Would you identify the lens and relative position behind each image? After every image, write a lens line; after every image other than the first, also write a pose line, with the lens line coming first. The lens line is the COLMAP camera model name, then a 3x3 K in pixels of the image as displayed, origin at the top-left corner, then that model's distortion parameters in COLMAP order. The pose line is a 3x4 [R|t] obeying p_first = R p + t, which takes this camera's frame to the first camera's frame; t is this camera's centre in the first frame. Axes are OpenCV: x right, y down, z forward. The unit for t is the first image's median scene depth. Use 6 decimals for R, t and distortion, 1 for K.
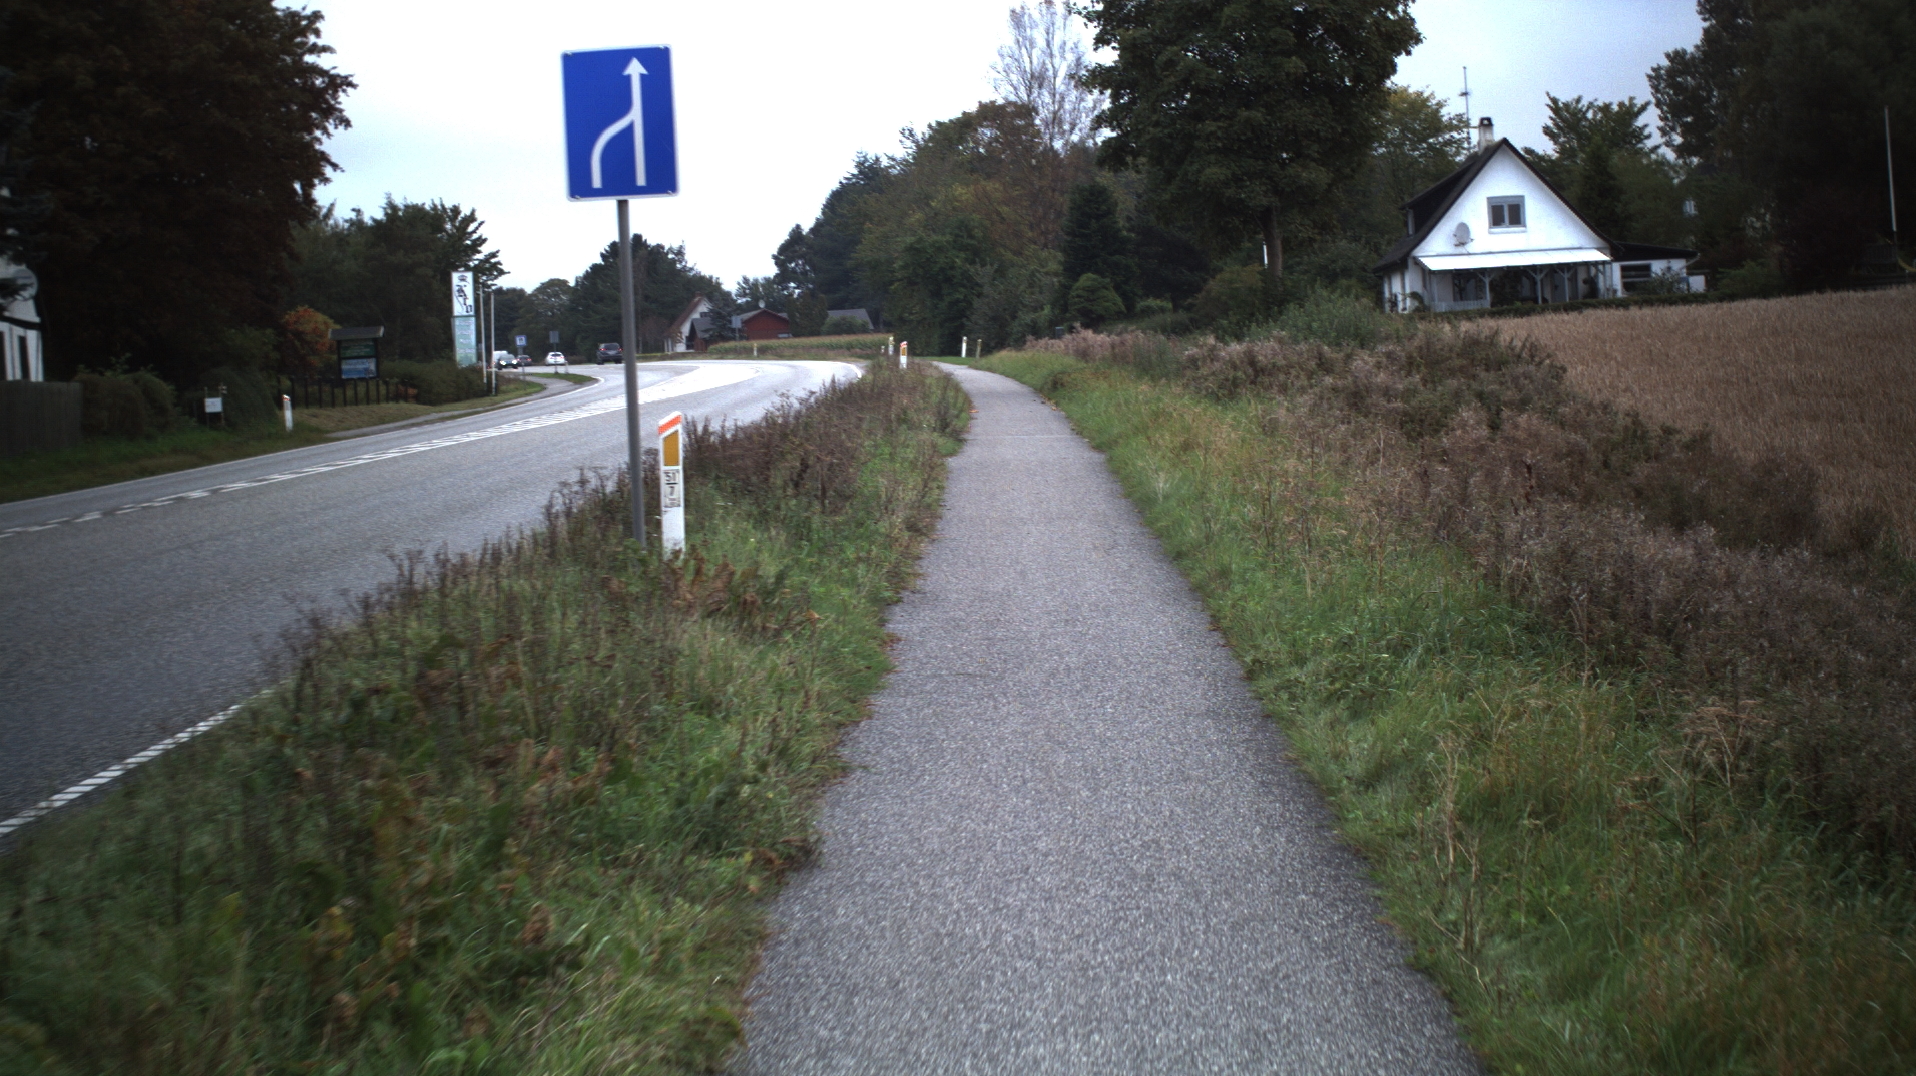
lens RADIAL K [[13104.0, 0, 954.4], [0, 13104.0, 531.0], [0, 0, 1]] dist [-0.052909, 0.000000]
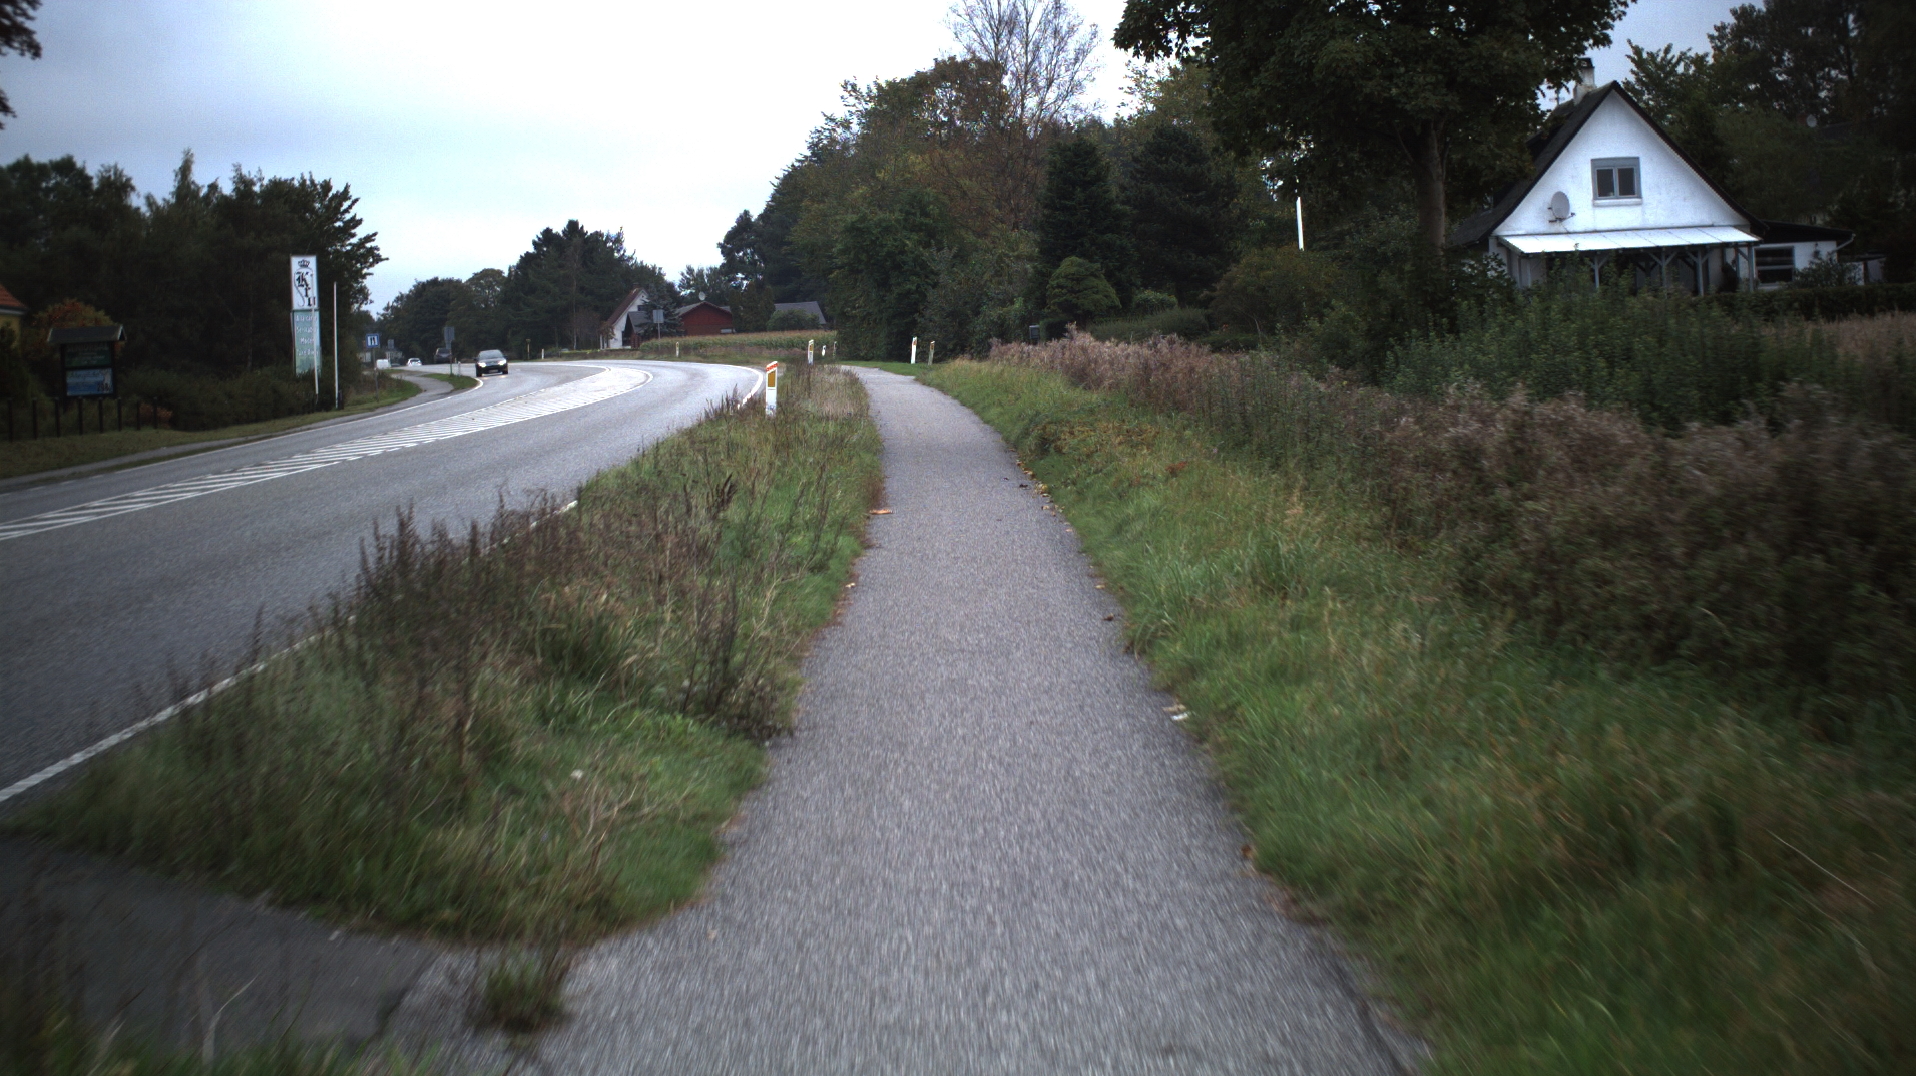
lens RADIAL K [[13104.0, 0, 946.7], [0, 13104.0, 540.0], [0, 0, 1]] dist [-0.052909, 0.000000]
pose [[0.999996, 0.002088, 0.001981, 0.001347], [-0.002091, 0.999997, 0.001220, -0.004061], [-0.001978, -0.001224, 0.999997, 0.236673]]
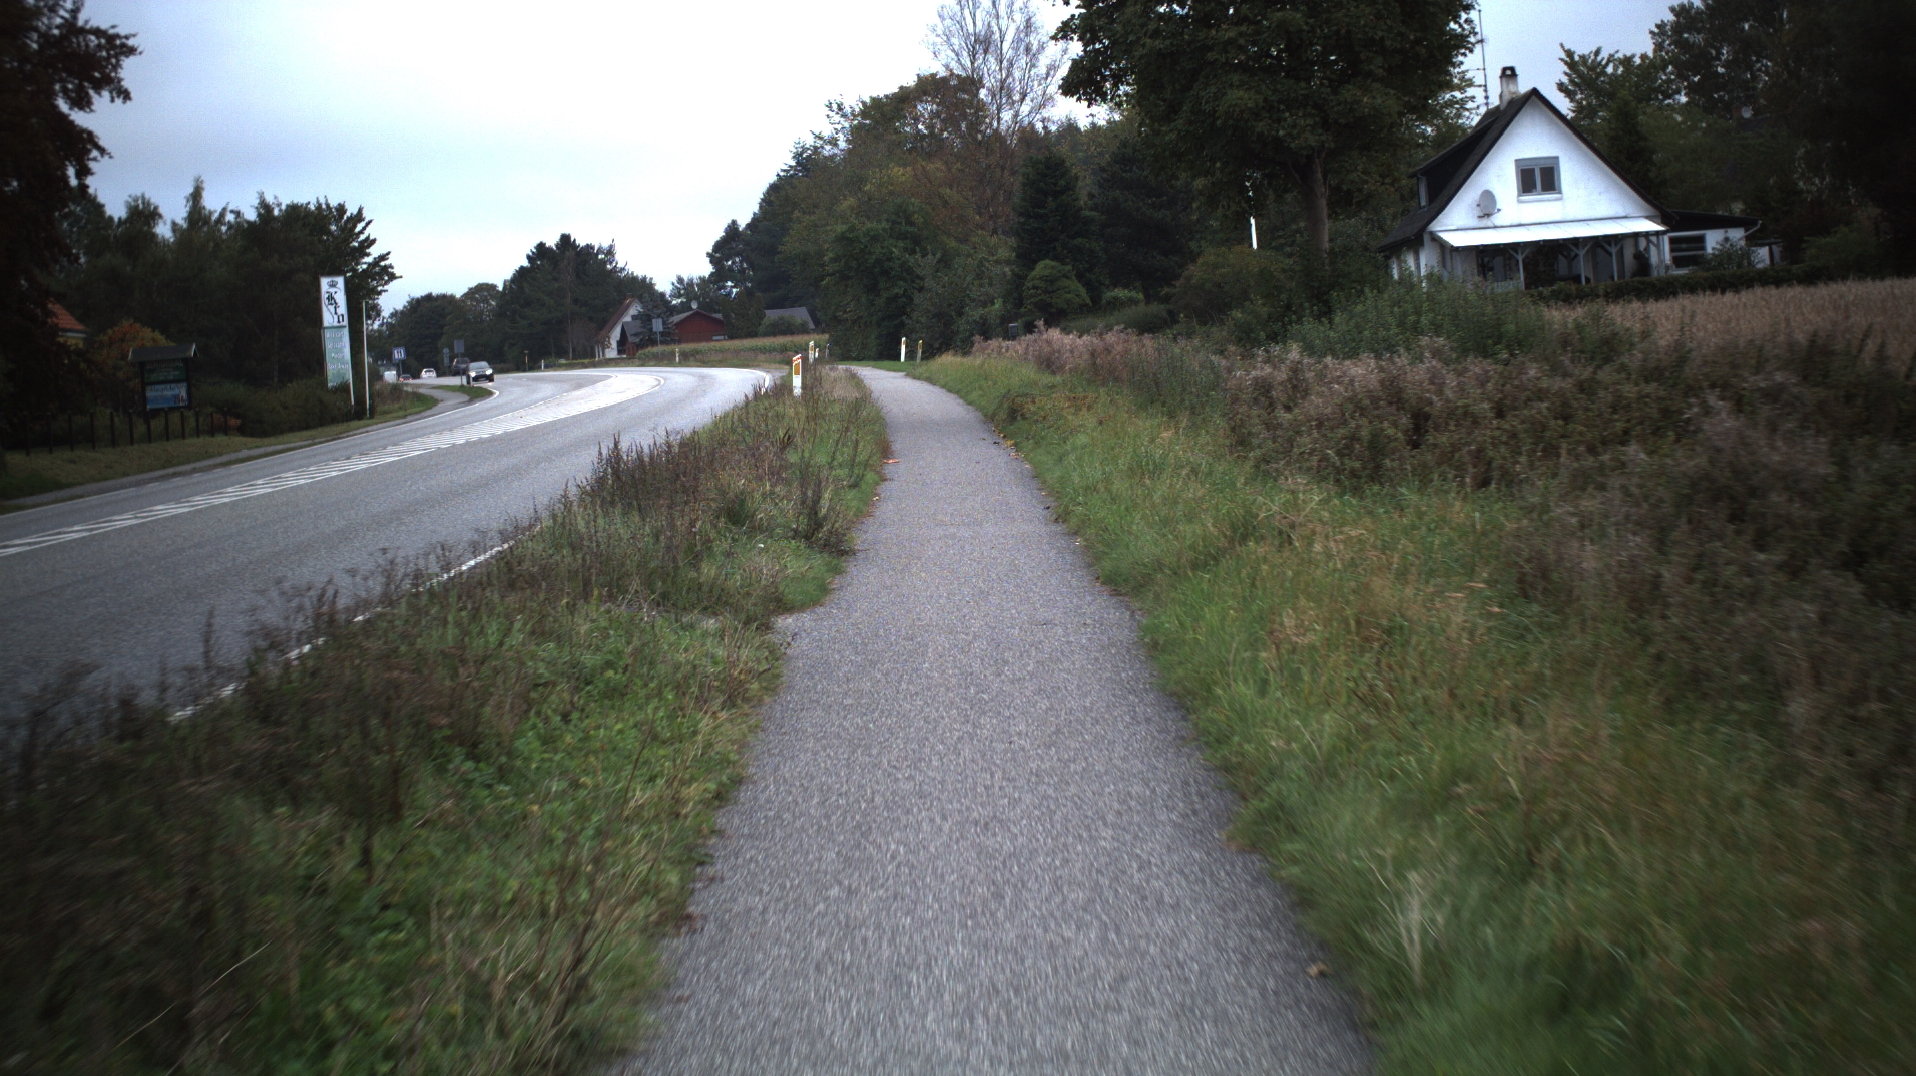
lens RADIAL K [[13104.0, 0, 968.5], [0, 13104.0, 539.4], [0, 0, 1]] dist [-0.052909, 0.000000]
pose [[0.999718, -0.023354, 0.004393, 0.001098], [0.023349, 0.999727, 0.001068, -0.002726], [-0.004416, -0.000965, 0.999990, 0.157868]]
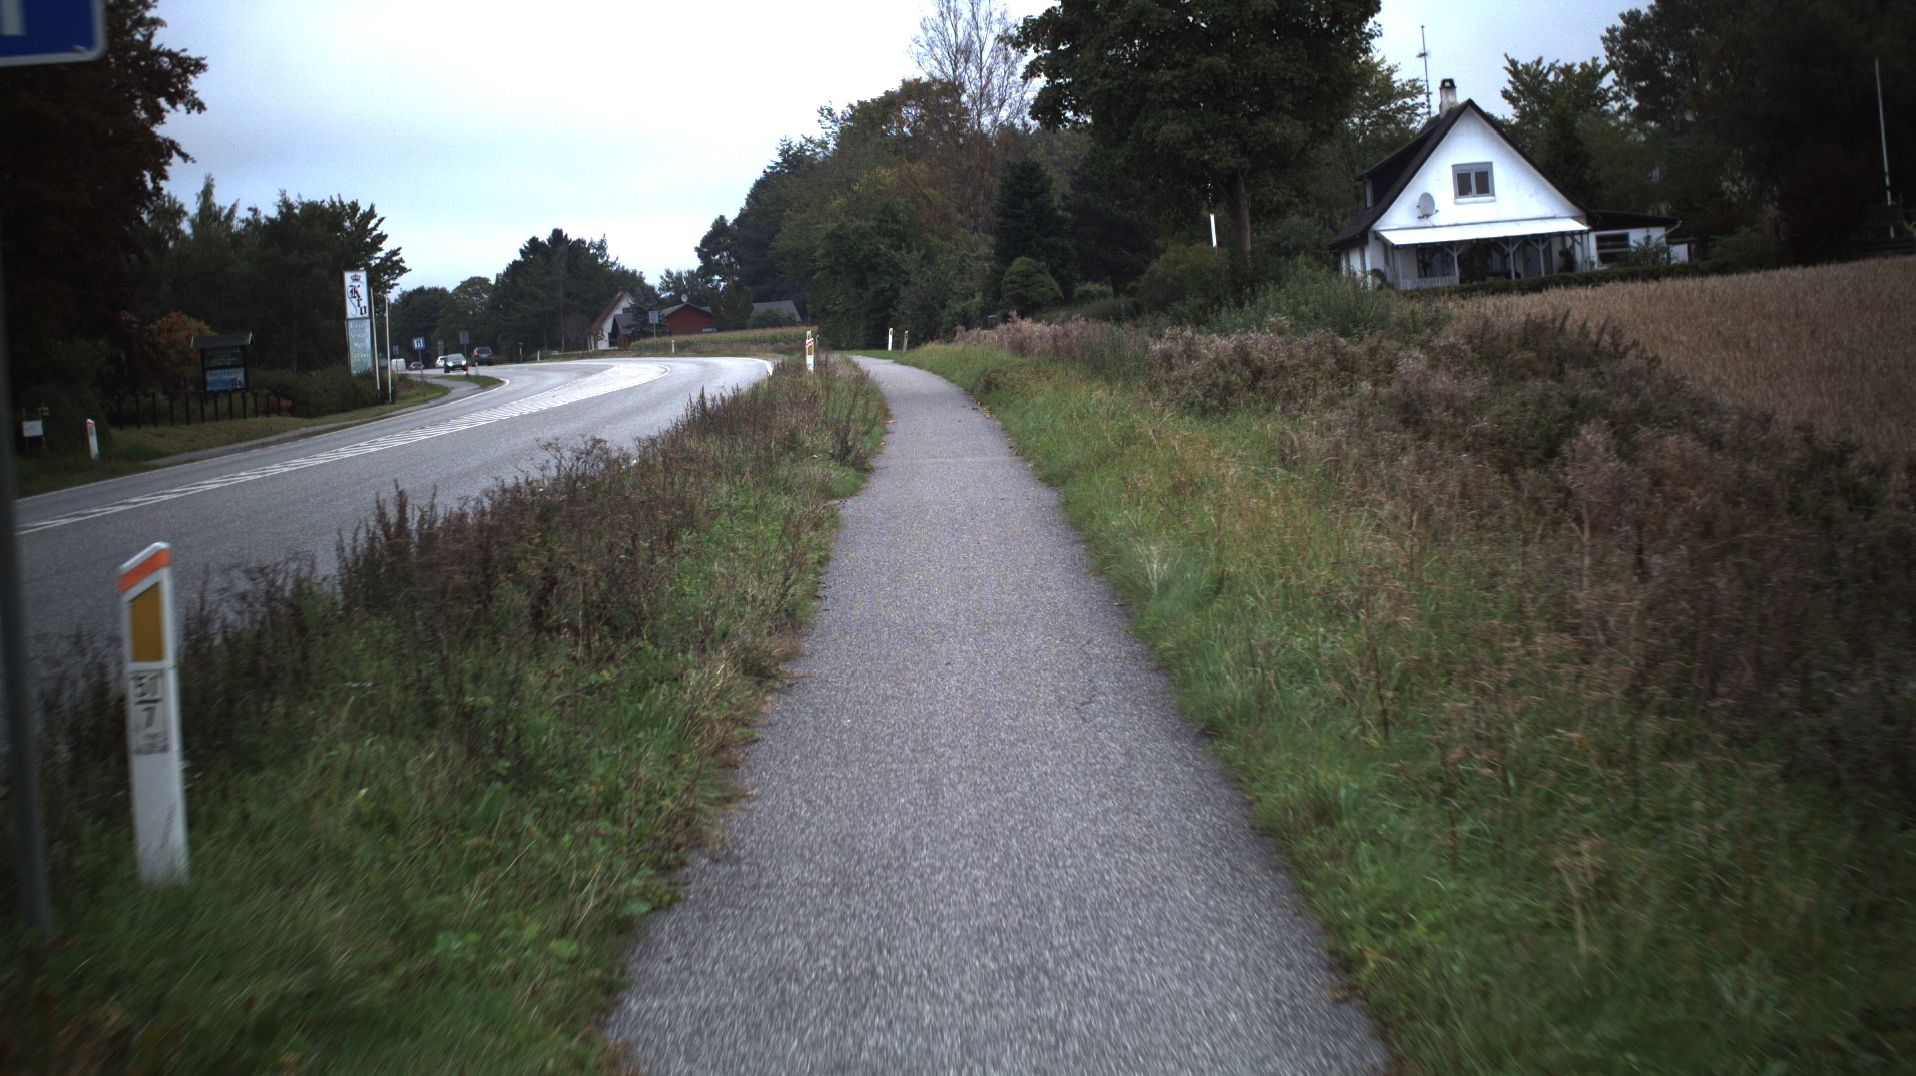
lens RADIAL K [[13104.0, 0, 966.0], [0, 13104.0, 537.8], [0, 0, 1]] dist [-0.052909, 0.000000]
pose [[0.999718, -0.023082, 0.005610, 0.000653], [0.023074, 0.999733, 0.001461, -0.001355], [-0.005642, -0.001332, 0.999983, 0.079097]]
